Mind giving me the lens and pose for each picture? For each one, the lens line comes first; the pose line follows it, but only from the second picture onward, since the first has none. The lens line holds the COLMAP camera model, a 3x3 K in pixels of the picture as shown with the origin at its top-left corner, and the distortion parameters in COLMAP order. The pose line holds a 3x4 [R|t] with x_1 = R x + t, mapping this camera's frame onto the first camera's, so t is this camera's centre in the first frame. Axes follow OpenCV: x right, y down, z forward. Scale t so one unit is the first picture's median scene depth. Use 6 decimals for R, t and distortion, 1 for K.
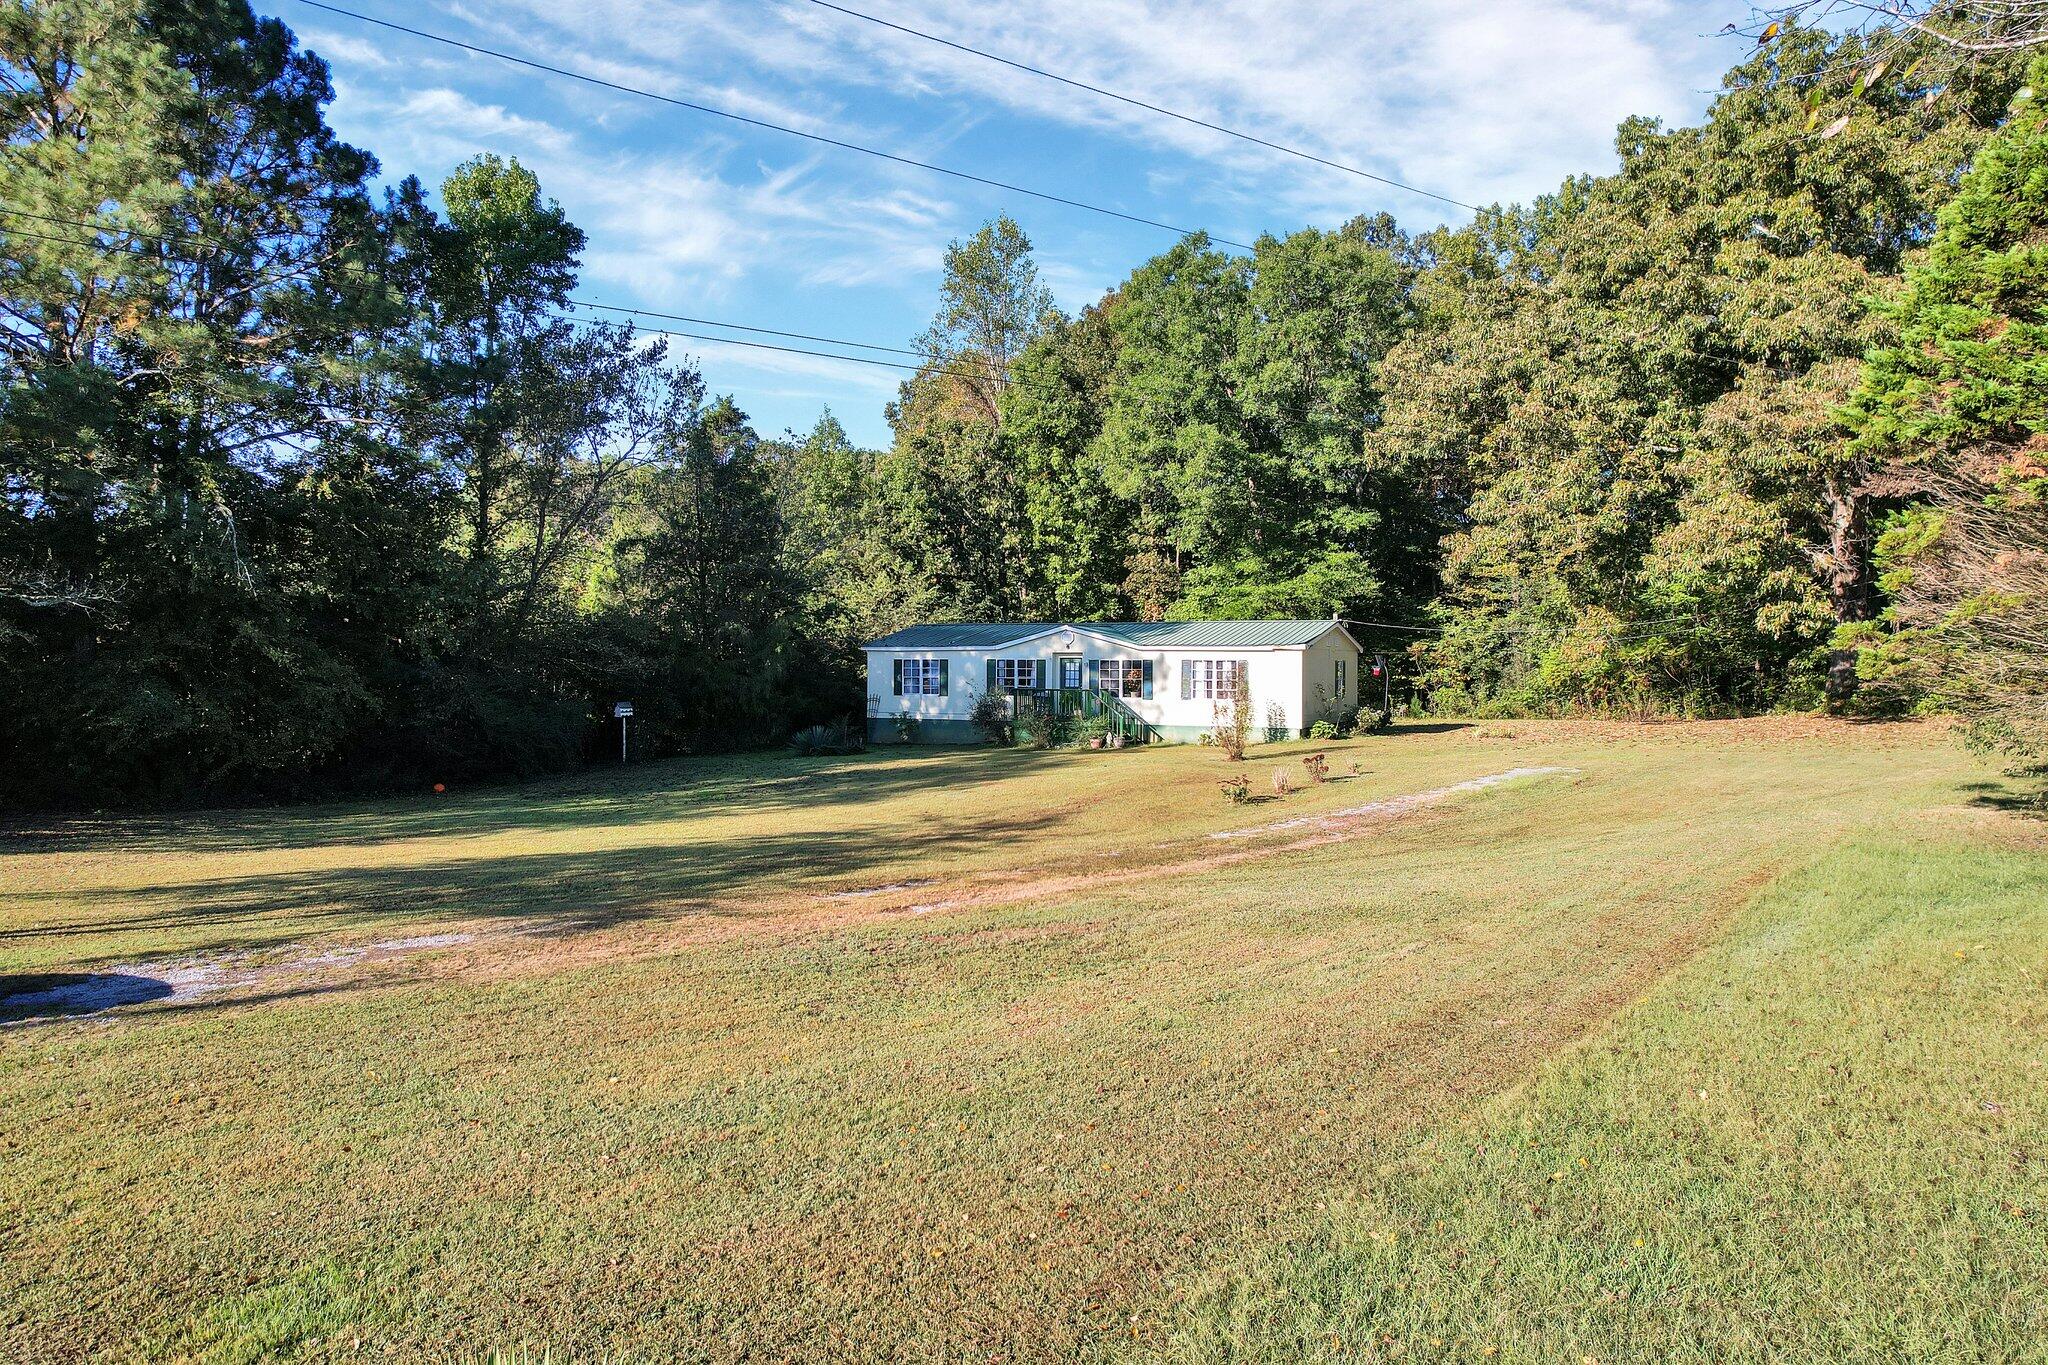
lens RADIAL K [[1314.0, 0, 1024.0], [0, 1314.0, 682.5], [0, 0, 1]] dist [0.001509, 0.000063]
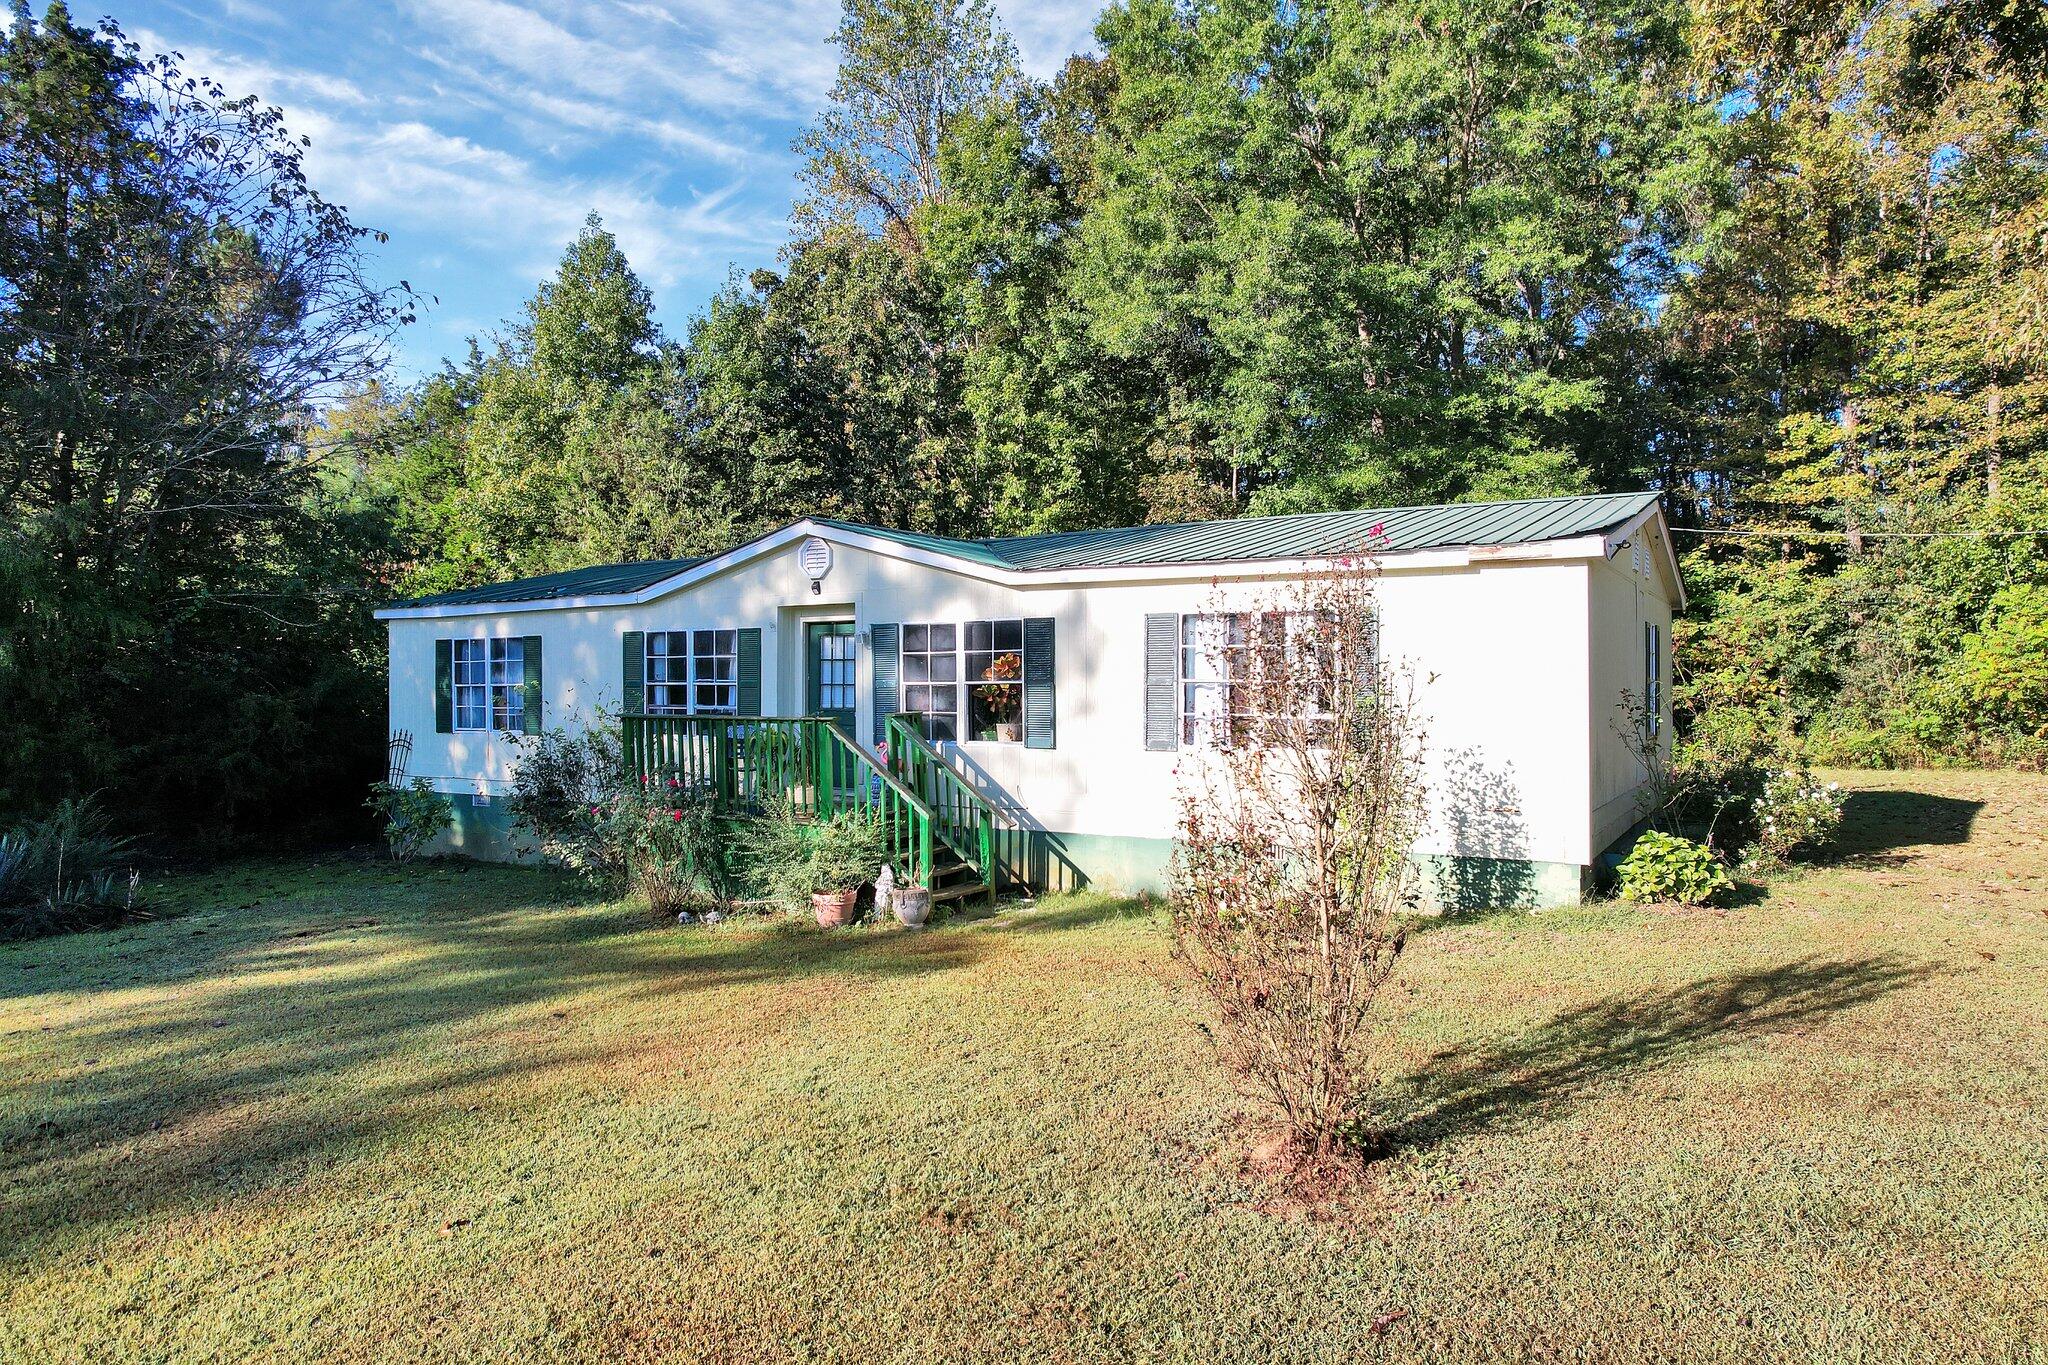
lens RADIAL K [[1336.2, 0, 1024.0], [0, 1336.2, 682.5], [0, 0, 1]] dist [-0.082526, 0.090285]
pose [[0.997079, -0.007277, -0.076030, 0.076783], [0.005944, 0.999825, -0.017751, 0.002165], [0.076146, 0.017247, 0.996948, 0.465844]]
